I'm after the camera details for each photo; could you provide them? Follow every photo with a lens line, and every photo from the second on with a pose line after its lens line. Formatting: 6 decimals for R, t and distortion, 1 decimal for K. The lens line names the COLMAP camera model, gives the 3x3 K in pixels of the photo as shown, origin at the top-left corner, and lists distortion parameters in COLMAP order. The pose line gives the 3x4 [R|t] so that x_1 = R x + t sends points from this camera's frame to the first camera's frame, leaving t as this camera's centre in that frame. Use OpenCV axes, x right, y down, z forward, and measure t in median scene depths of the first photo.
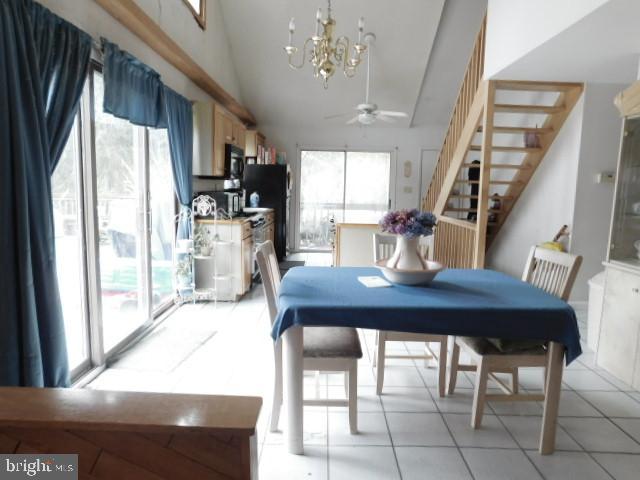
lens RADIAL K [[429.4, 0, 322.2], [0, 429.4, 239.7], [0, 0, 1]] dist [-0.006830, -0.000133]
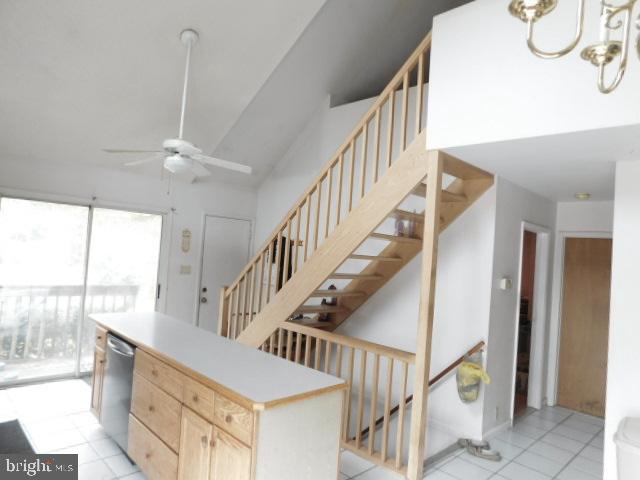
lens RADIAL K [[422.7, 0, 320.4], [0, 422.7, 238.8], [0, 0, 1]] dist [-0.063852, 0.046739]
pose [[0.708589, 0.045283, 0.704167, -0.160445], [0.035957, 0.994325, -0.100125, -0.115309], [-0.704705, 0.096267, 0.702939, 0.463686]]
